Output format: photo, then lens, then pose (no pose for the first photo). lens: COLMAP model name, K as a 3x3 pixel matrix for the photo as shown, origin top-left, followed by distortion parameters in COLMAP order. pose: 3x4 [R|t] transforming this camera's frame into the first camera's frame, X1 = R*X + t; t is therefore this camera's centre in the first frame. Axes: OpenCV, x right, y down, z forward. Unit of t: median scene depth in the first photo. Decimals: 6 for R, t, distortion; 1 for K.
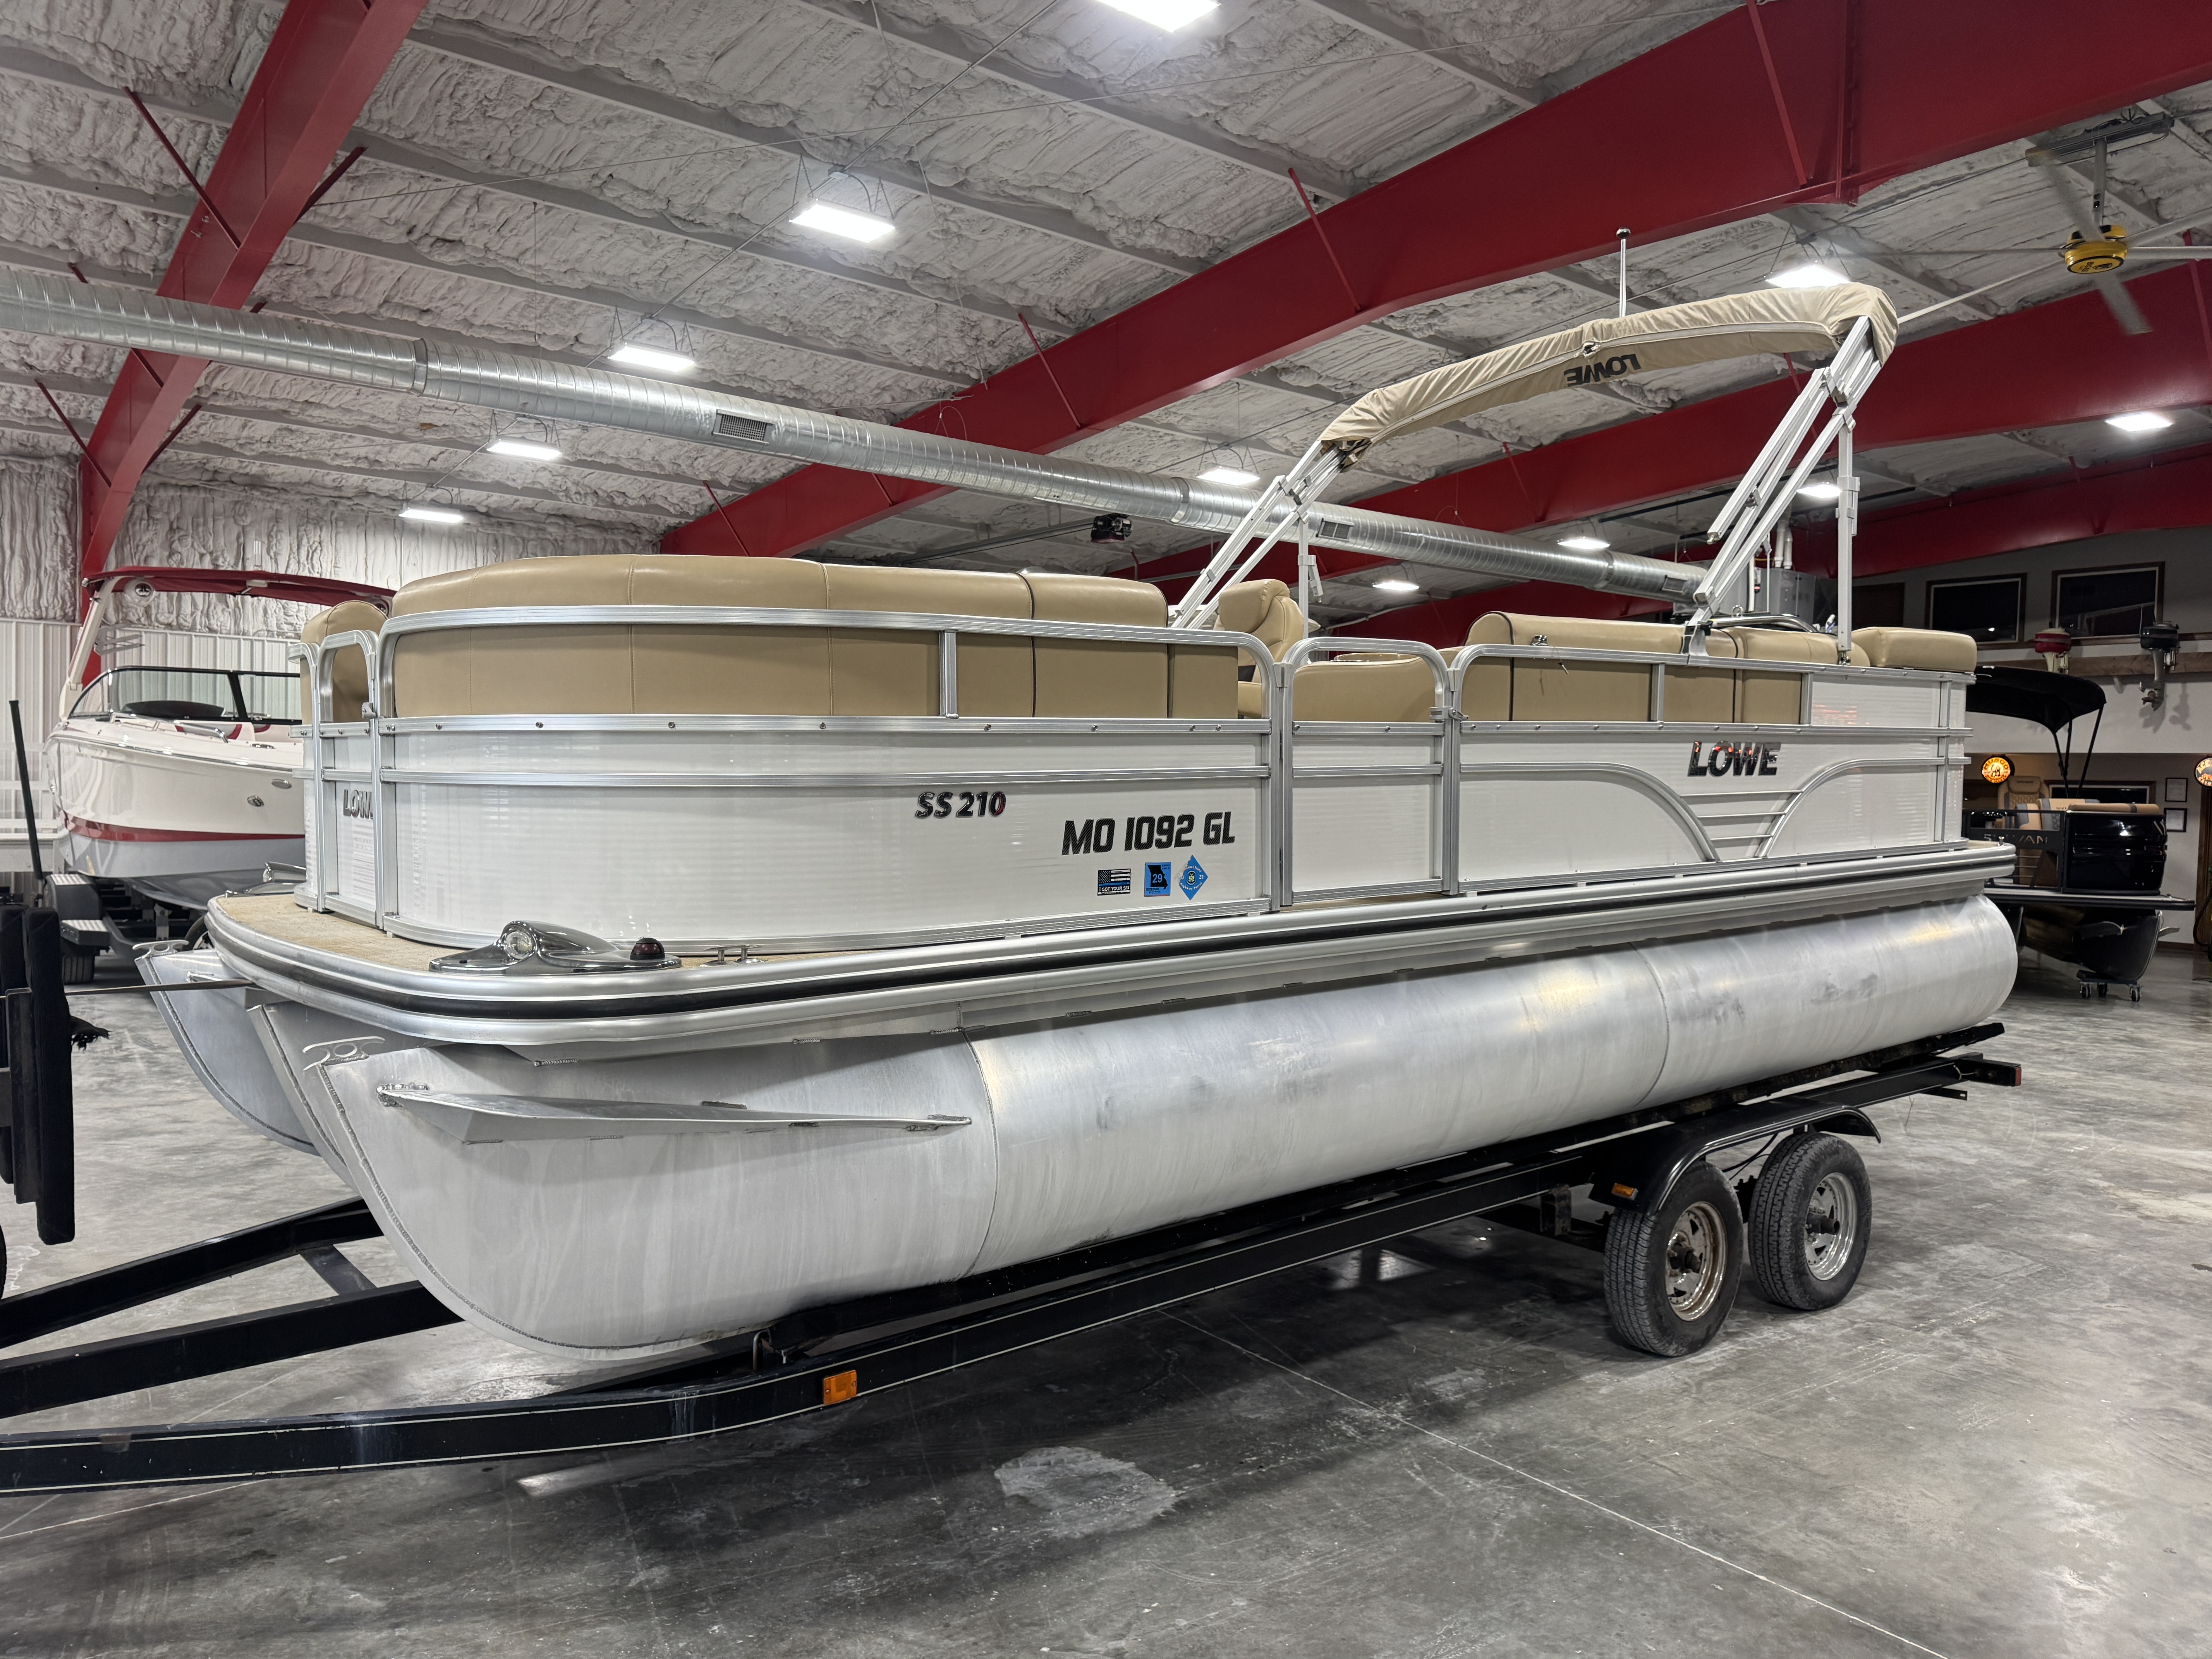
lens RADIAL K [[1543.6, 0, 1098.9], [0, 1543.6, 837.5], [0, 0, 1]] dist [0.030363, -0.033132]
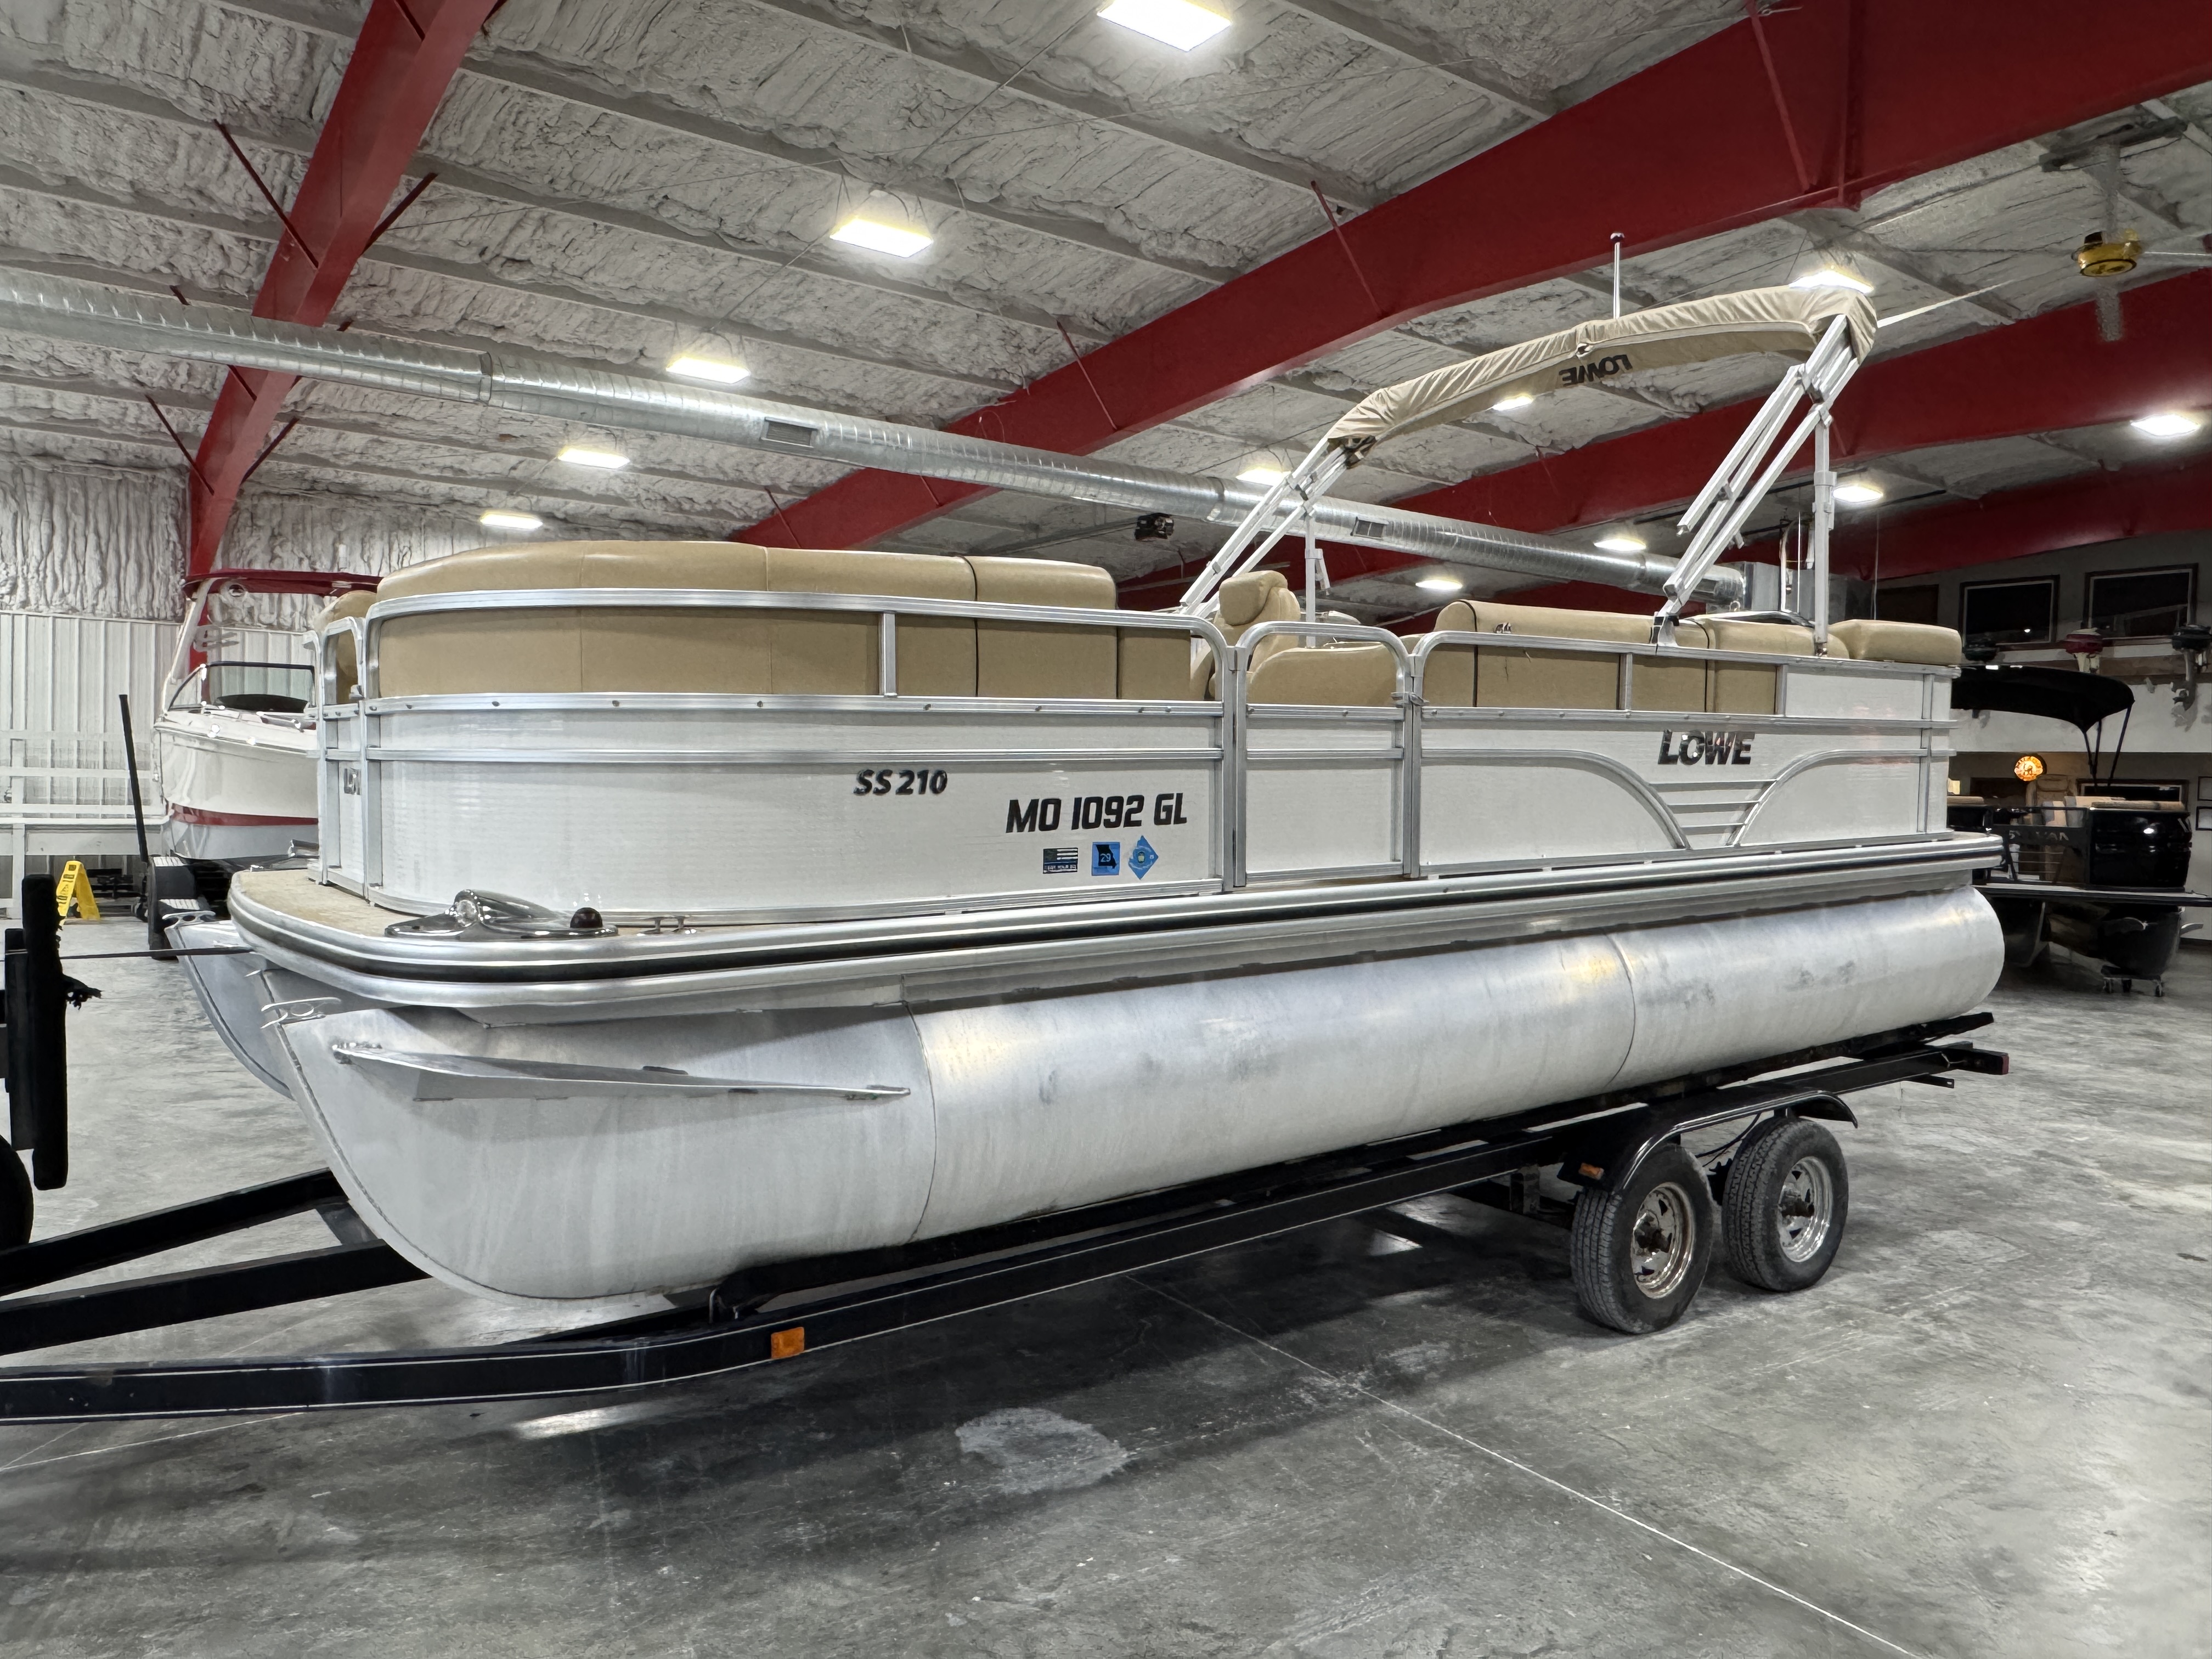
lens RADIAL K [[1493.1, 0, 1098.4], [0, 1493.1, 826.5], [0, 0, 1]] dist [-0.005200, 0.002185]
pose [[0.999060, 0.006023, -0.042921, 0.048678], [-0.006180, 0.999975, -0.003534, 0.006156], [0.042899, 0.003796, 0.999072, 0.004560]]
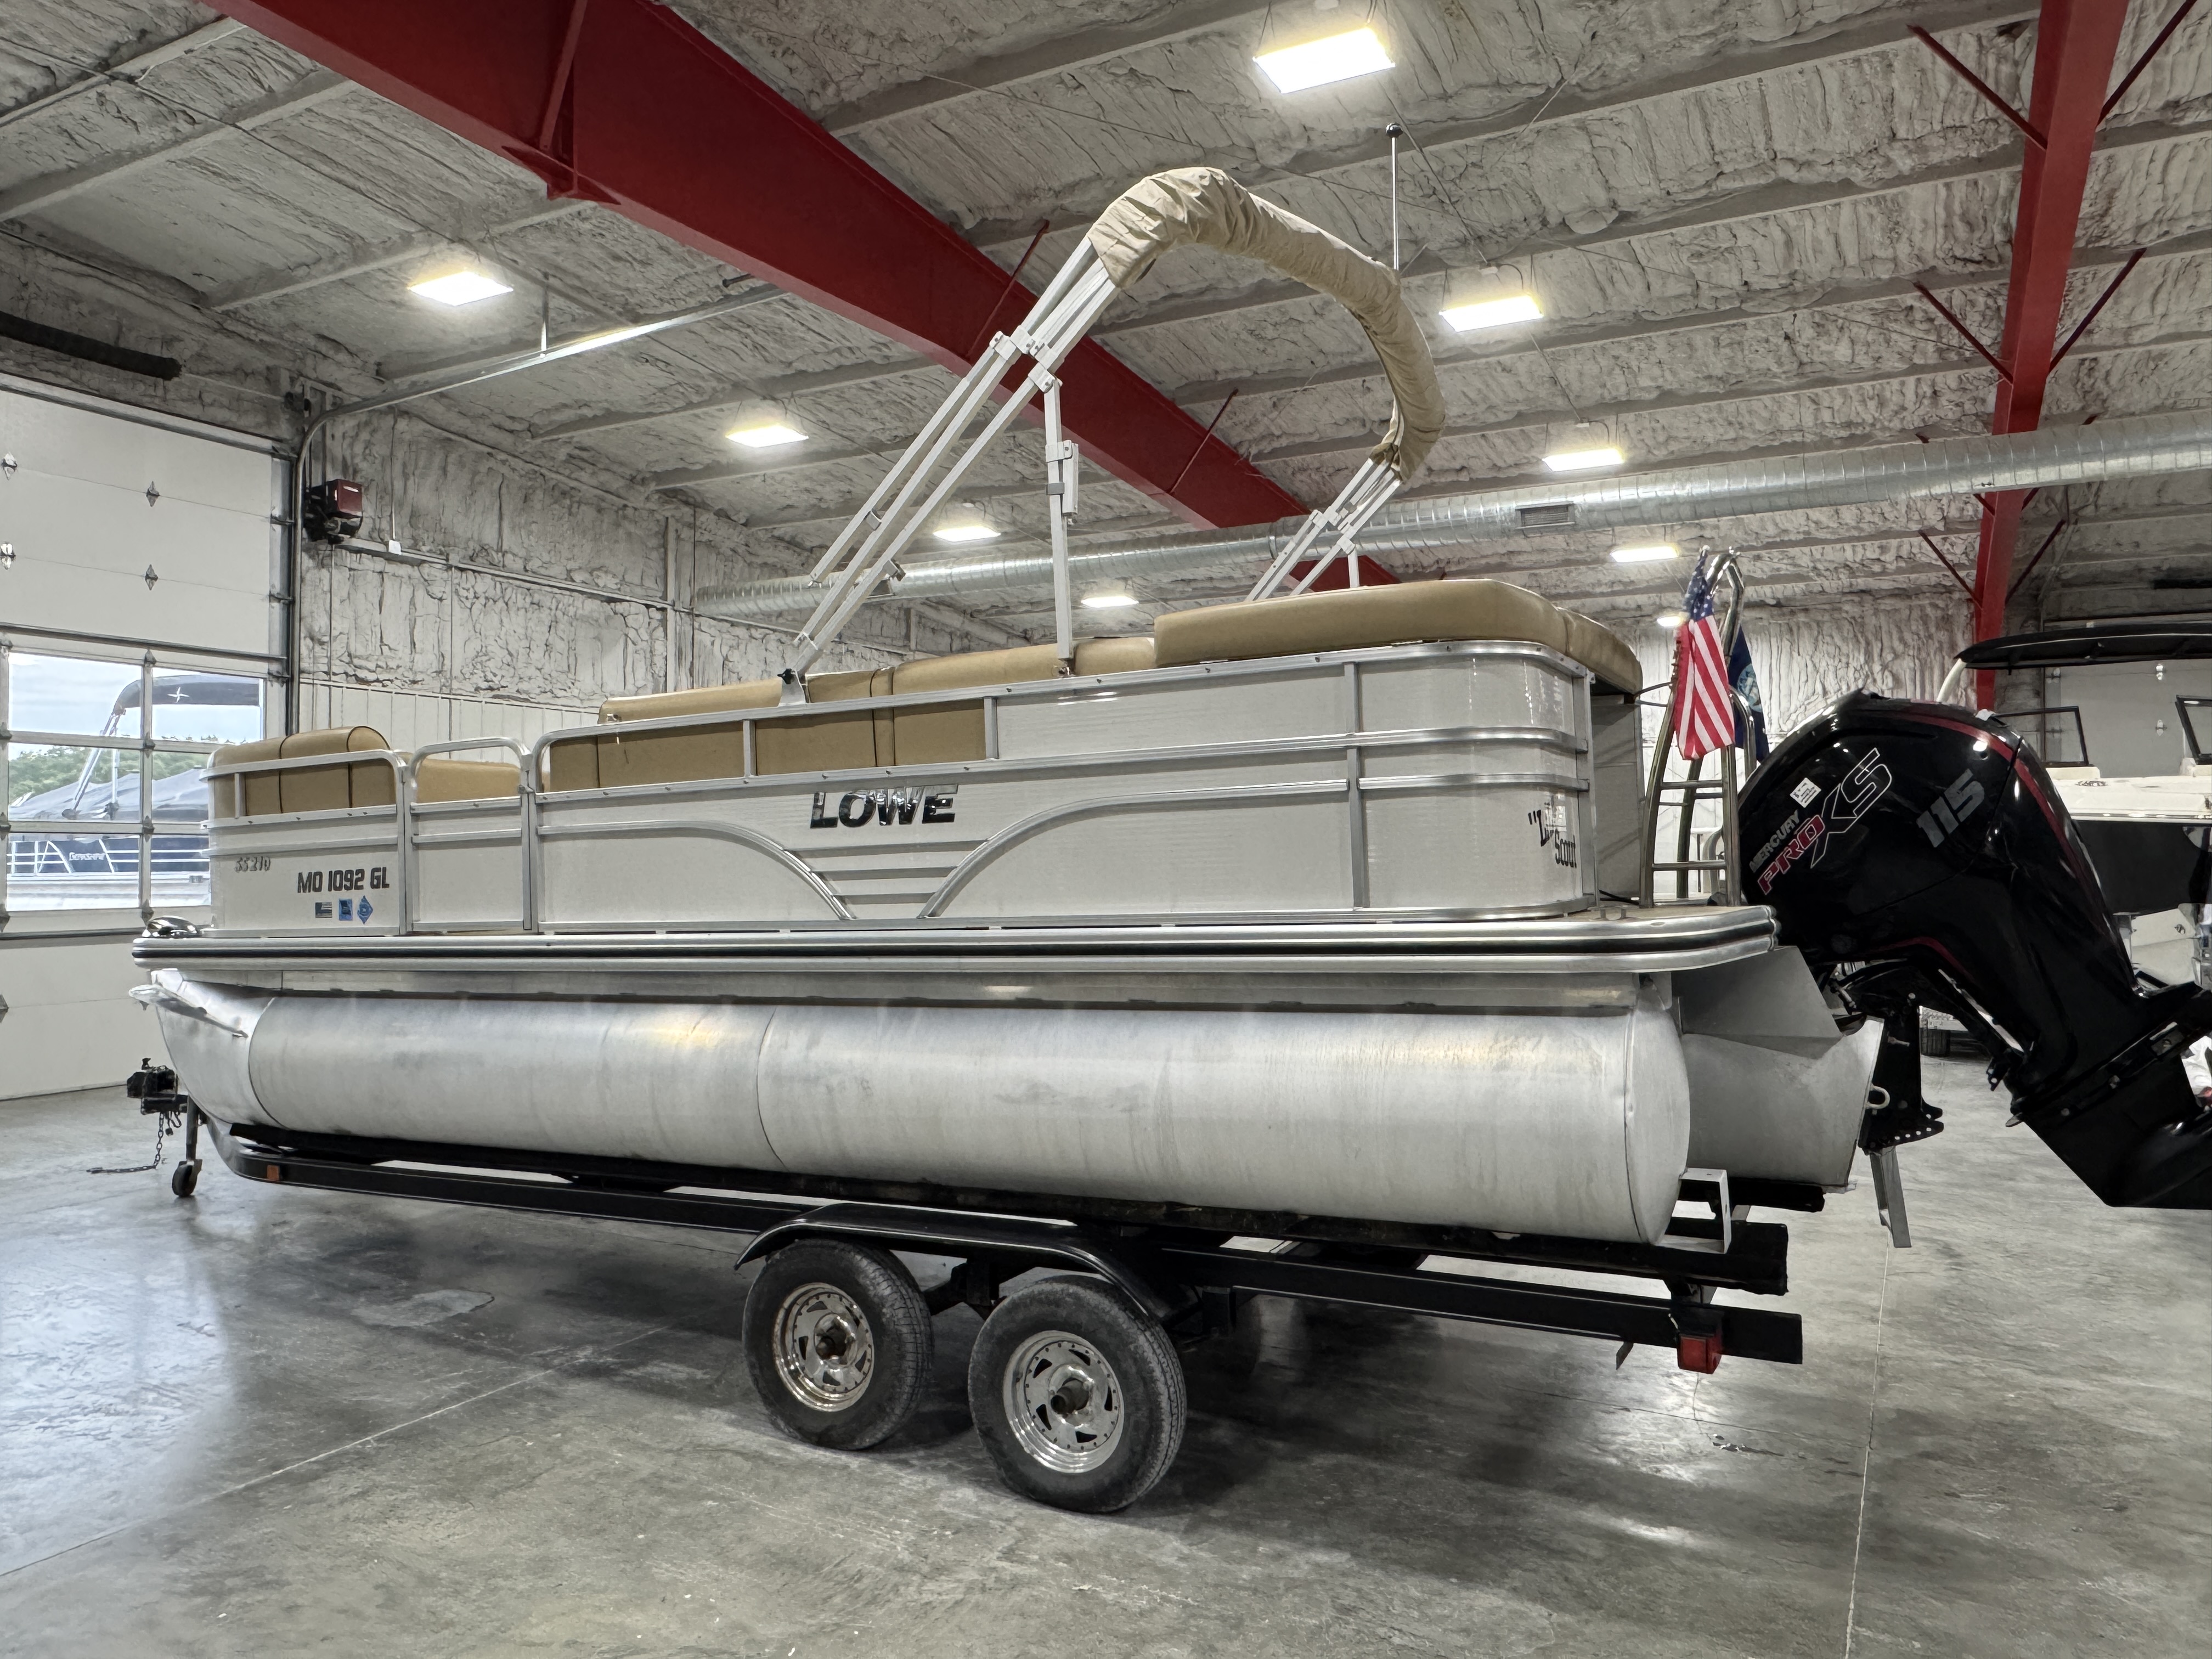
lens RADIAL K [[1493.1, 0, 1098.4], [0, 1493.1, 826.5], [0, 0, 1]] dist [-0.005200, 0.002185]
pose [[0.406685, -0.040319, -0.912678, 1.148569], [-0.021699, 0.998317, -0.053772, 0.004568], [0.913311, 0.041673, 0.405126, 0.694113]]
